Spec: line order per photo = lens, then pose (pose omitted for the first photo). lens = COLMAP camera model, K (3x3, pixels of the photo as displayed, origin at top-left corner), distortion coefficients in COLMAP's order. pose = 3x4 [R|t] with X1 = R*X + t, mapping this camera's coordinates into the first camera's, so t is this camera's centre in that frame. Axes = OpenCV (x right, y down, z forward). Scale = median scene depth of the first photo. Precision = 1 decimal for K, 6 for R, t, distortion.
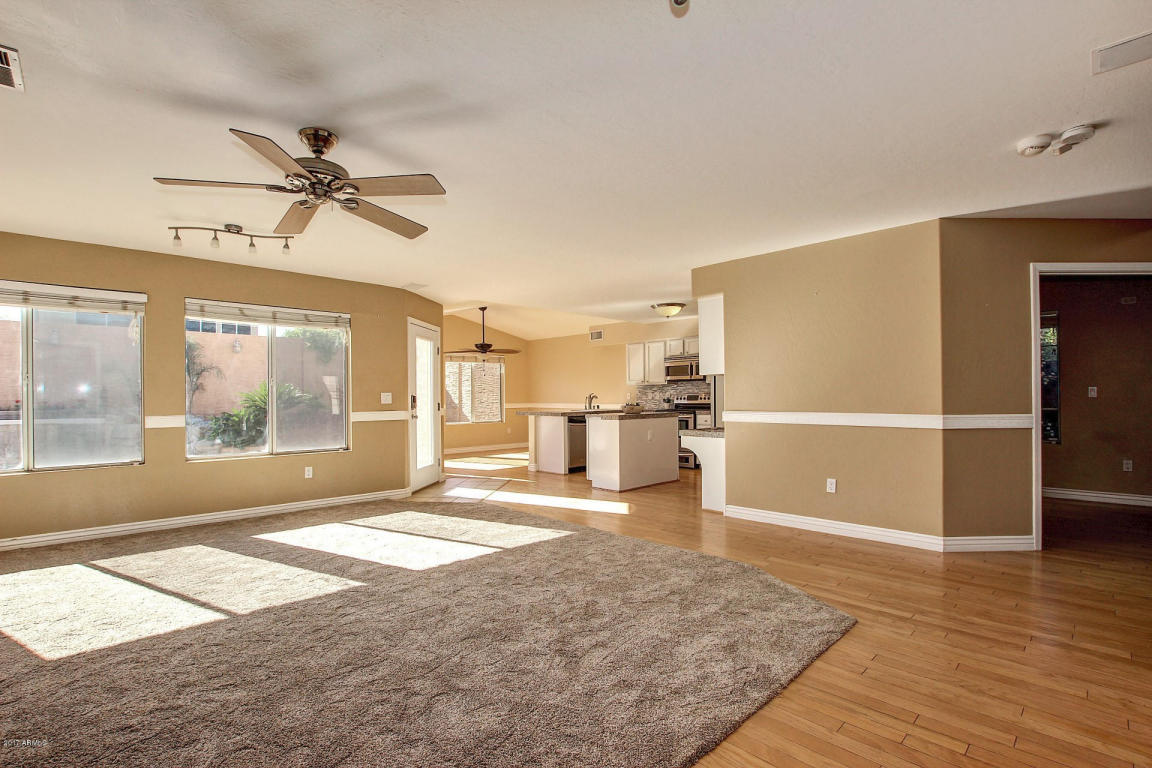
lens RADIAL K [[535.4, 0, 572.0], [0, 535.4, 394.3], [0, 0, 1]] dist [-0.029544, 0.006327]
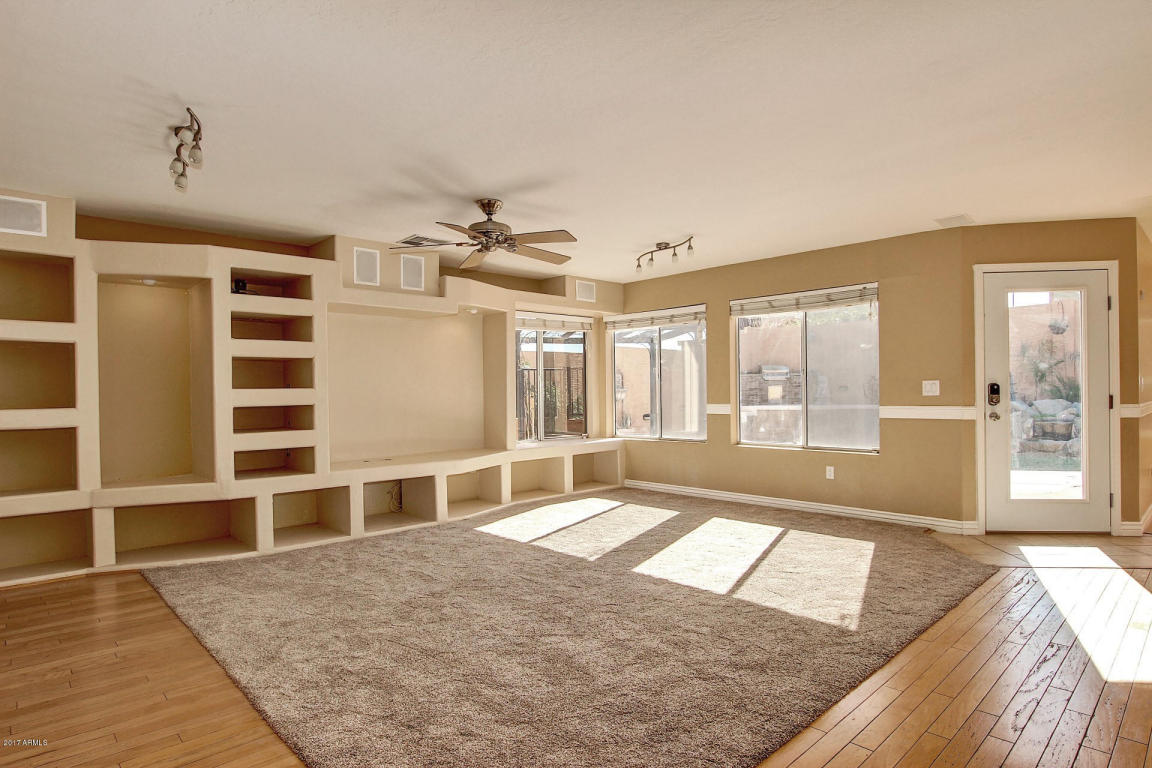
lens RADIAL K [[635.1, 0, 573.6], [0, 635.1, 387.8], [0, 0, 1]] dist [0.001954, 0.000281]
pose [[0.001999, 0.000961, -0.999998, 0.623910], [0.016950, 0.999856, 0.000995, -0.002772], [0.999854, -0.016952, 0.001983, 0.643033]]
